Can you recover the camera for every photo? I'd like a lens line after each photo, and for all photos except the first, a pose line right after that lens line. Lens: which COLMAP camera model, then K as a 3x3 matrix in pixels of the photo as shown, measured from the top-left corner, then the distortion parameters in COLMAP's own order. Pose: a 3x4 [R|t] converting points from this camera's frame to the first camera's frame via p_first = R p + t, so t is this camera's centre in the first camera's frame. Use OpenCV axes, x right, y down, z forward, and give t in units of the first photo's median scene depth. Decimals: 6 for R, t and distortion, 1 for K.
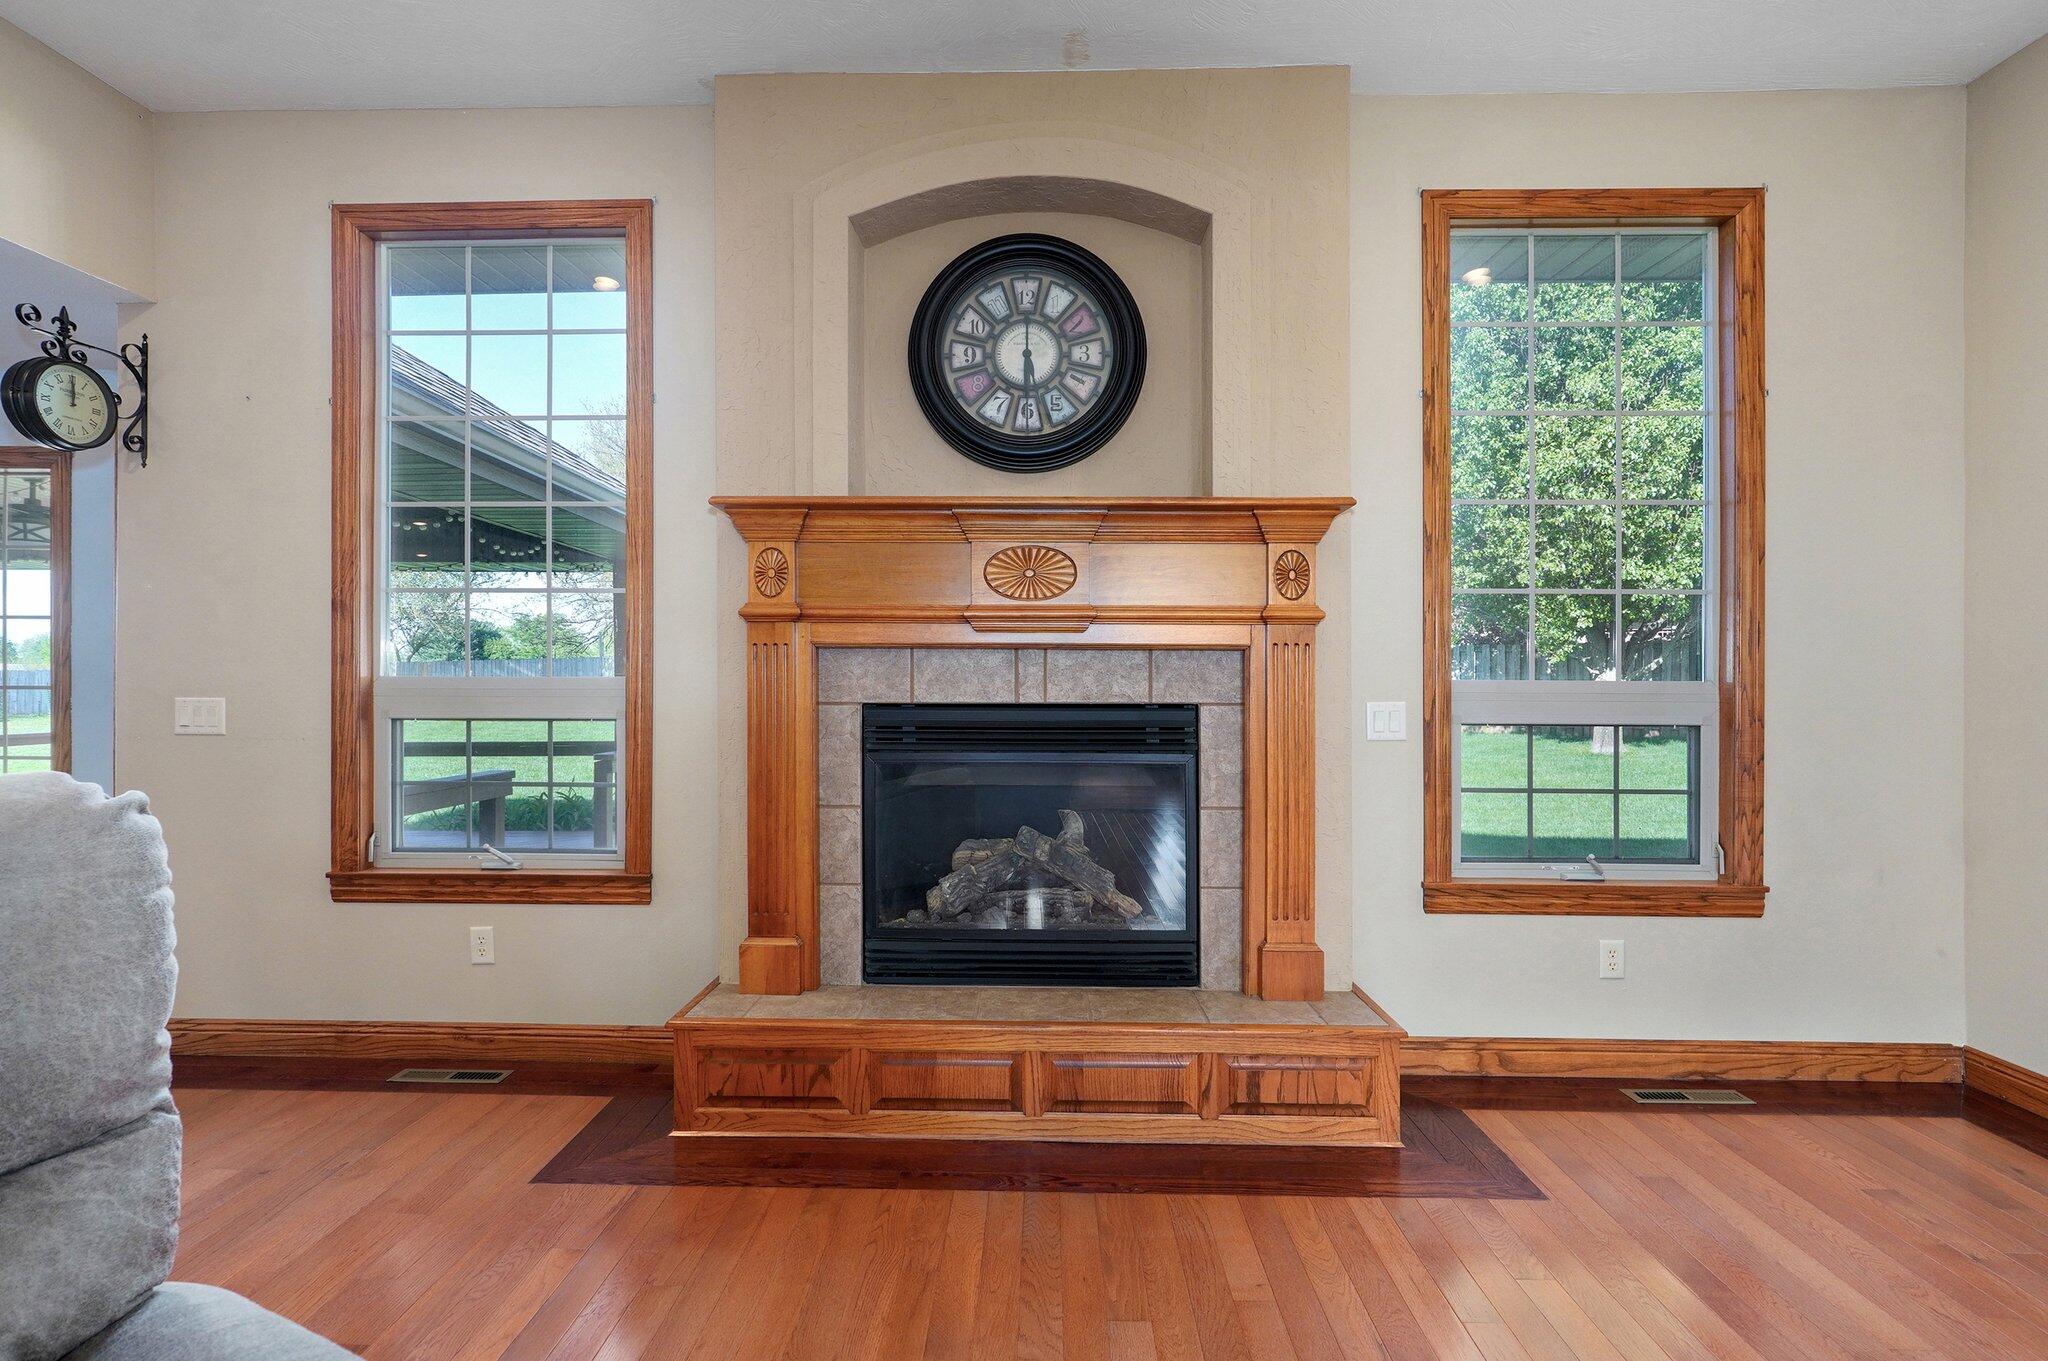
lens RADIAL K [[945.3, 0, 1008.5], [0, 945.3, 693.0], [0, 0, 1]] dist [-0.008041, 0.001458]
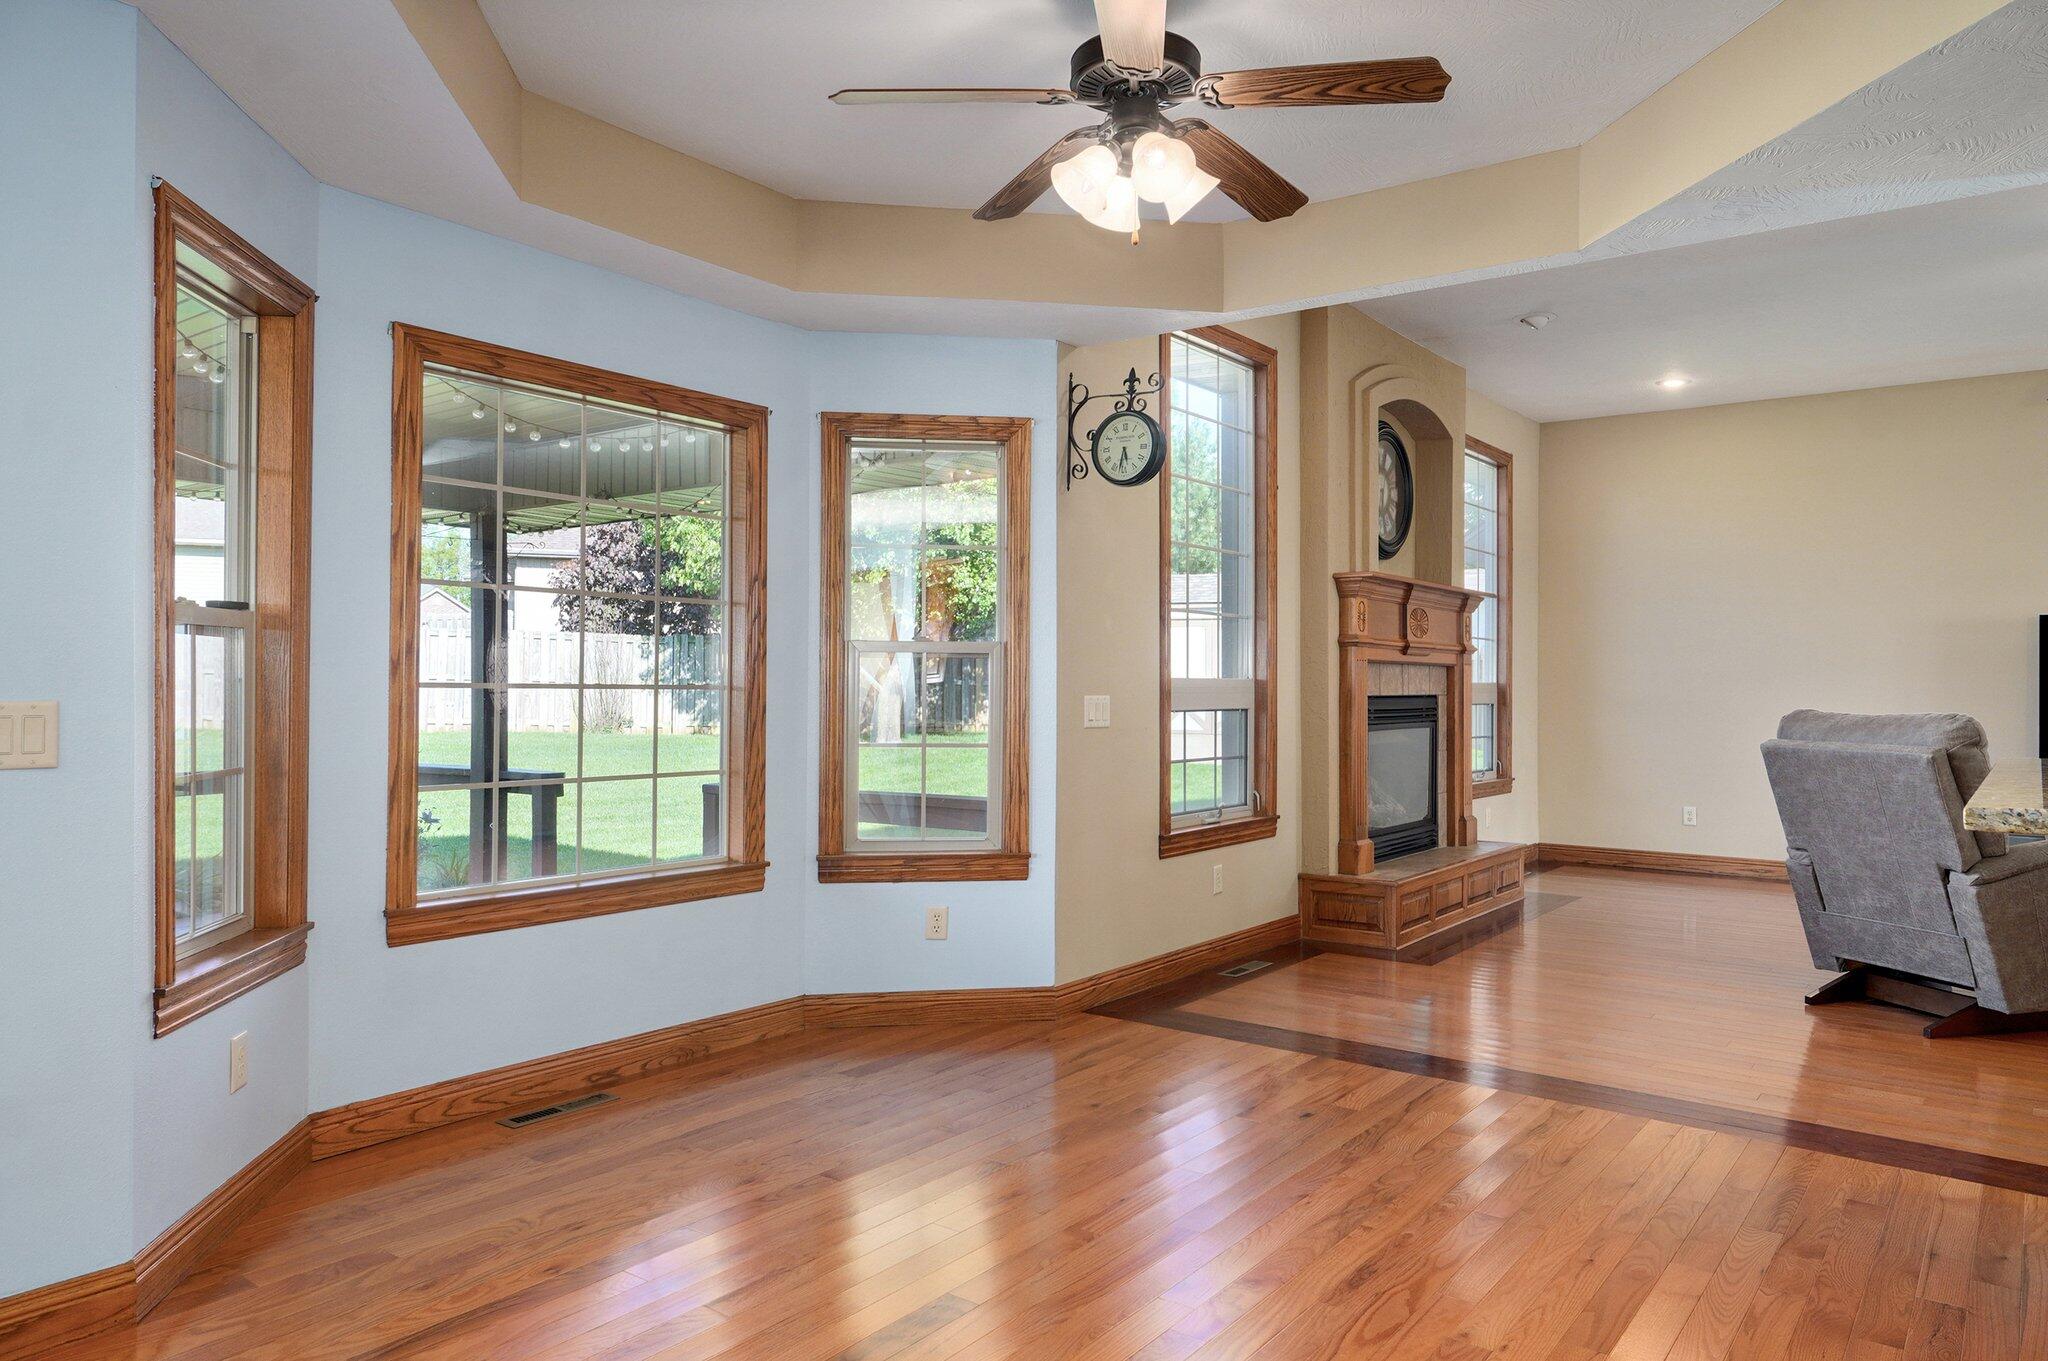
lens RADIAL K [[1368.6, 0, 1017.4], [0, 1368.6, 676.5], [0, 0, 1]] dist [-0.000539, 0.001300]
pose [[0.575562, 0.006789, 0.817730, -2.392511], [-0.001449, 0.999972, -0.007282, -0.005001], [-0.817757, 0.003006, 0.575556, 0.120153]]
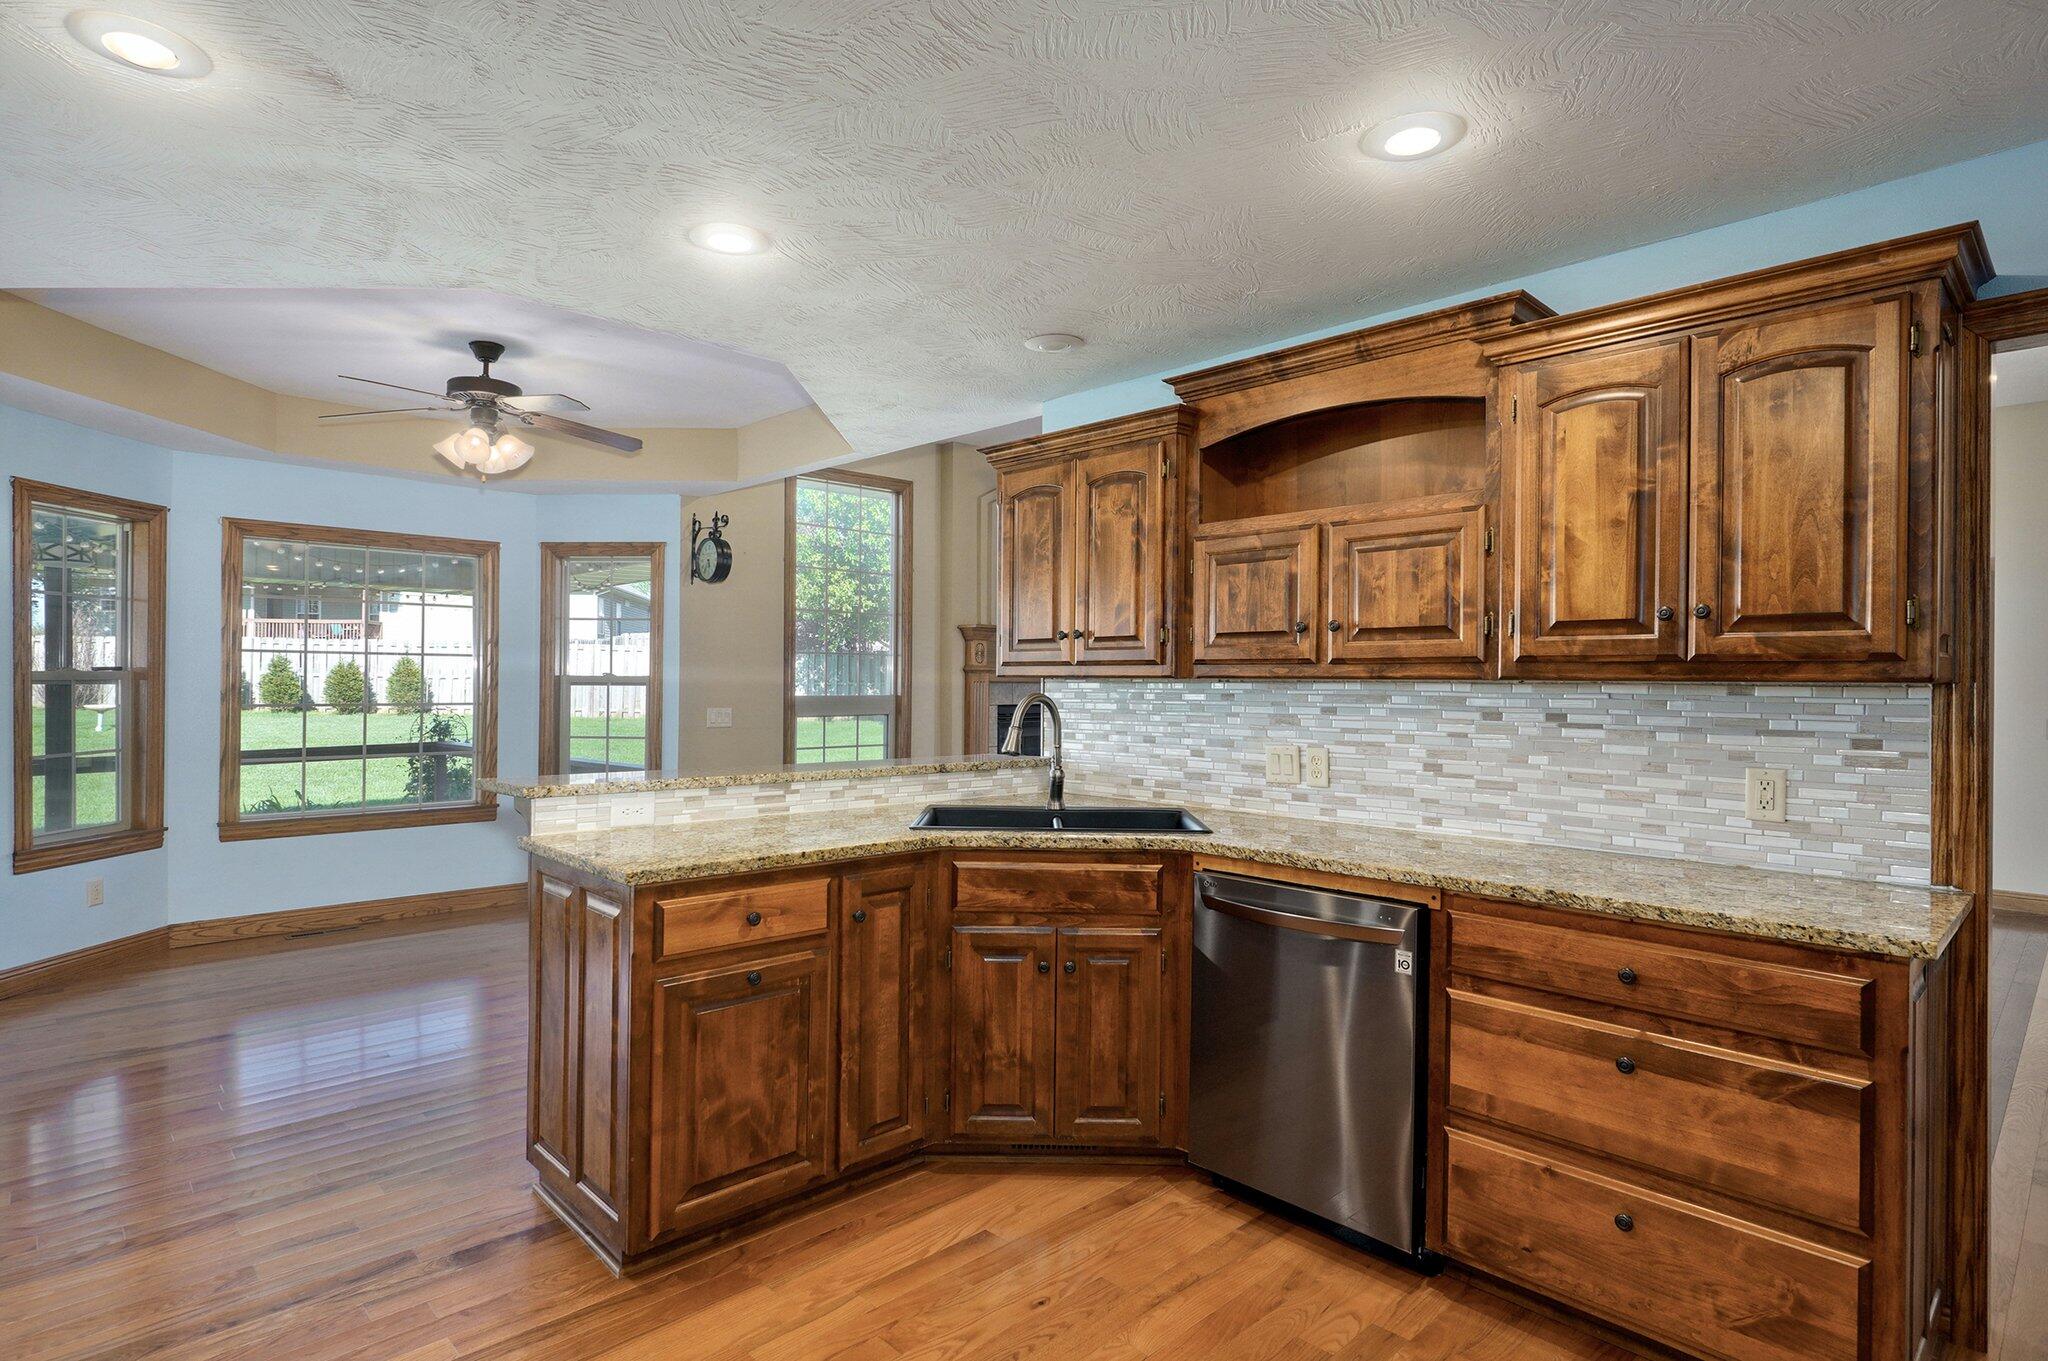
lens RADIAL K [[1068.5, 0, 1008.3], [0, 1068.5, 674.1], [0, 0, 1]] dist [-0.004294, 0.000917]
pose [[0.699598, 0.006474, 0.714507, -2.082200], [-0.003316, 0.999978, -0.005813, -0.053165], [-0.714529, 0.001697, 0.699604, -0.956371]]
